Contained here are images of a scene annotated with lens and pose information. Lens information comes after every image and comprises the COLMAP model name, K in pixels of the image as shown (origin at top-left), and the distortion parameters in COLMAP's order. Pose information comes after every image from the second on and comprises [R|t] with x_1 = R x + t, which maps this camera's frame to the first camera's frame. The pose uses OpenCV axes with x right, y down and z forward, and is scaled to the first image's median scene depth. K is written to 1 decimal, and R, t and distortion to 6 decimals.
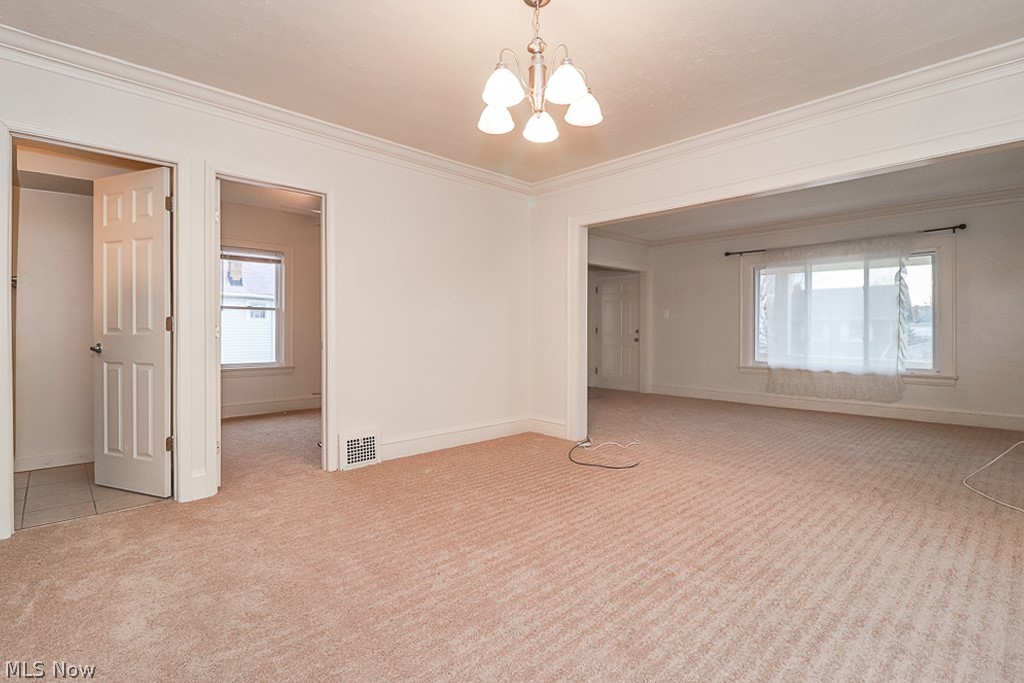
lens RADIAL K [[492.6, 0, 512.1], [0, 492.6, 330.9], [0, 0, 1]] dist [0.026282, -0.020264]
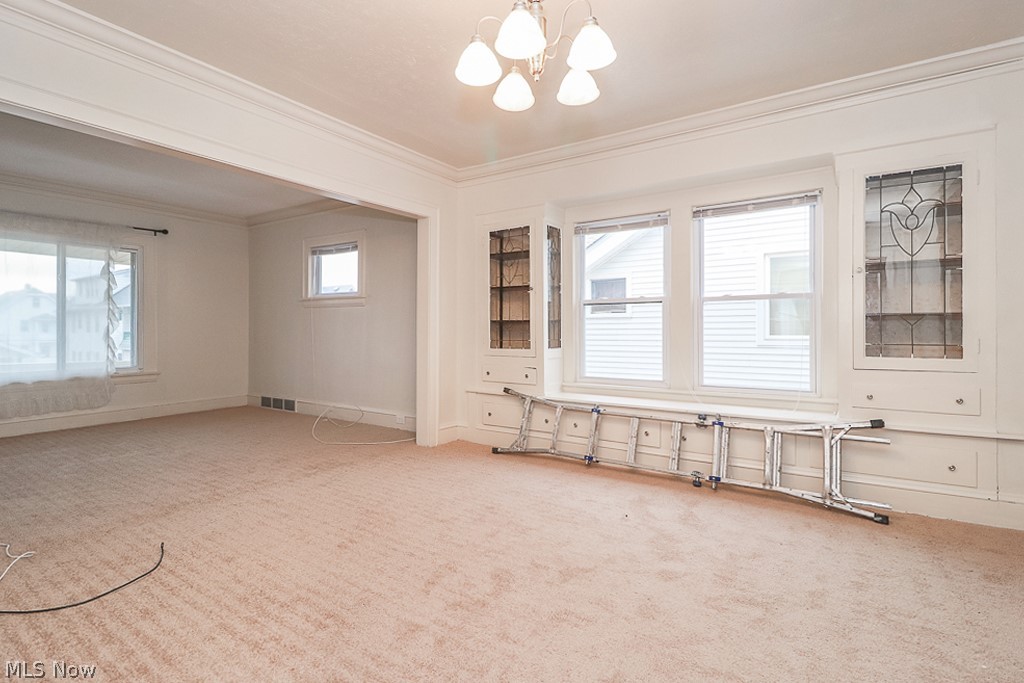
lens RADIAL K [[492.6, 0, 512.1], [0, 492.6, 330.9], [0, 0, 1]] dist [0.026282, -0.020264]
pose [[-0.226974, -0.004752, 0.973889, -0.296309], [-0.000538, 0.999989, 0.004754, -0.000583], [-0.973901, 0.000555, -0.226974, 0.477655]]
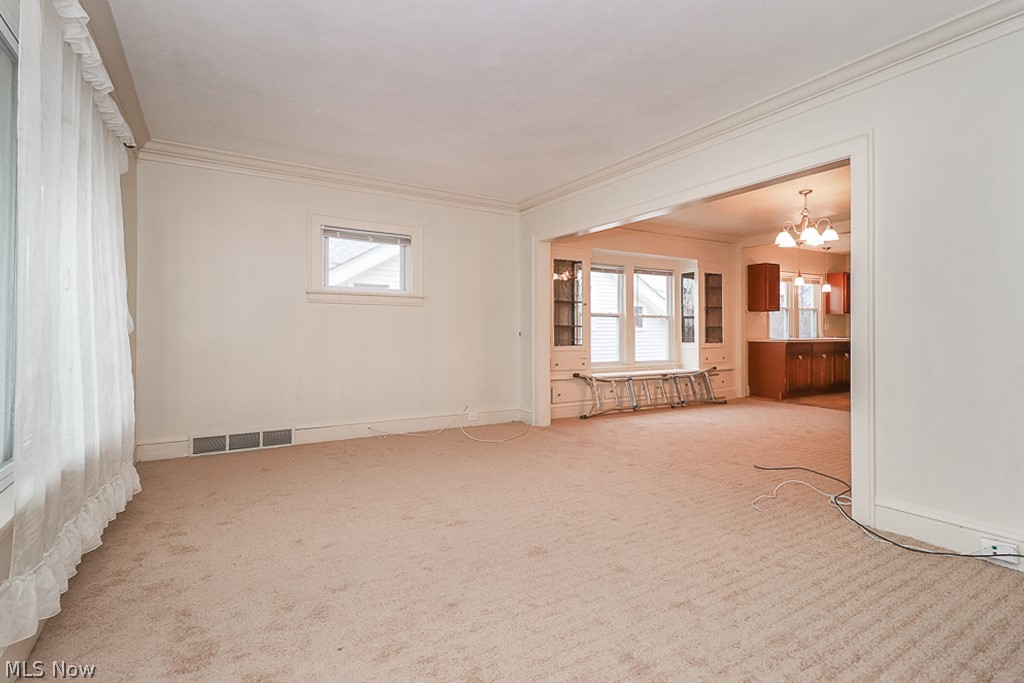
lens RADIAL K [[483.0, 0, 509.4], [0, 483.0, 327.6], [0, 0, 1]] dist [0.024025, -0.017050]
pose [[-0.975706, -0.000850, 0.219082, 0.338488], [-0.003460, 0.999928, -0.011532, 0.003525], [-0.219056, -0.012010, -0.975638, 1.350545]]
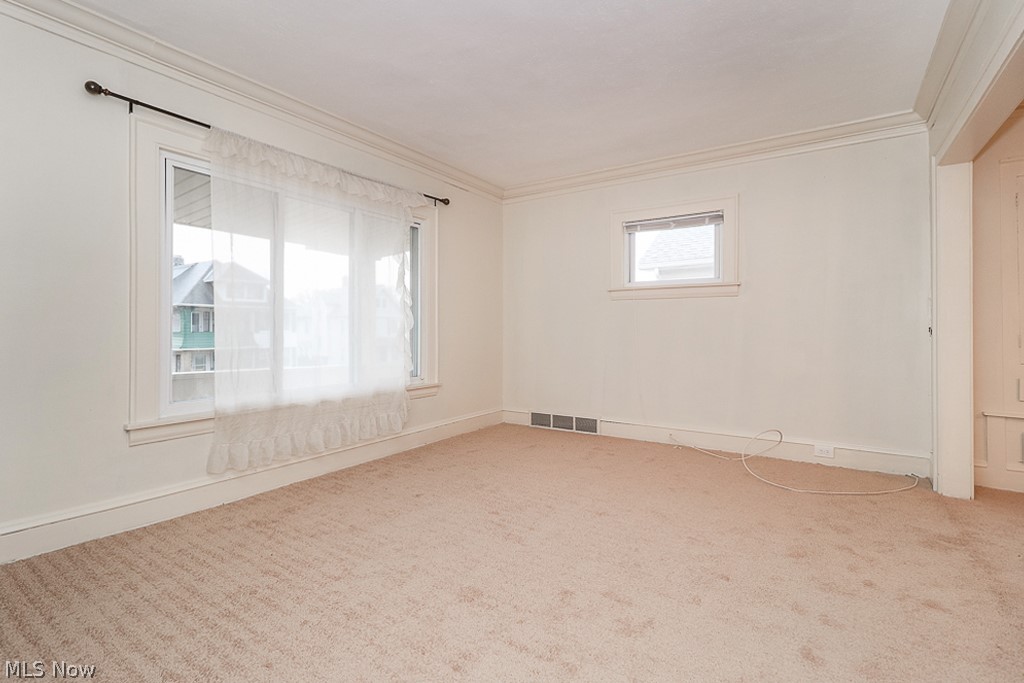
lens RADIAL K [[492.6, 0, 512.1], [0, 492.6, 330.9], [0, 0, 1]] dist [0.026282, -0.020264]
pose [[-0.229692, -0.001413, 0.973262, 0.068637], [-0.000295, 0.999999, 0.001383, 0.004869], [-0.973263, 0.000031, -0.229692, 1.013890]]
